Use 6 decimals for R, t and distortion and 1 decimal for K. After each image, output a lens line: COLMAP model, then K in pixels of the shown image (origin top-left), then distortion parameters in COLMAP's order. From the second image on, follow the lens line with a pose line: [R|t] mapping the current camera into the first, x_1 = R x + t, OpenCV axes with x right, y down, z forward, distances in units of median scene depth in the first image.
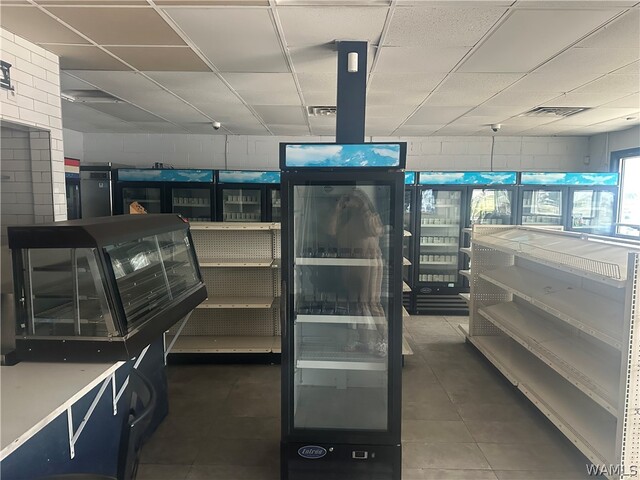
lens RADIAL K [[443.1, 0, 316.2], [0, 443.1, 240.3], [0, 0, 1]] dist [0.047469, -0.052708]
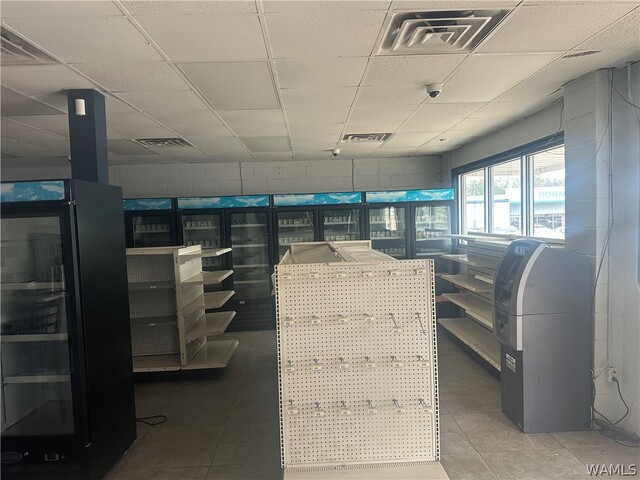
lens RADIAL K [[443.1, 0, 318.8], [0, 443.1, 240.1], [0, 0, 1]] dist [0.047469, -0.052708]
pose [[0.998273, -0.047197, 0.034976, 0.302346], [0.048807, 0.997715, -0.046708, 0.009483], [-0.032691, 0.048334, 0.998296, -0.065921]]
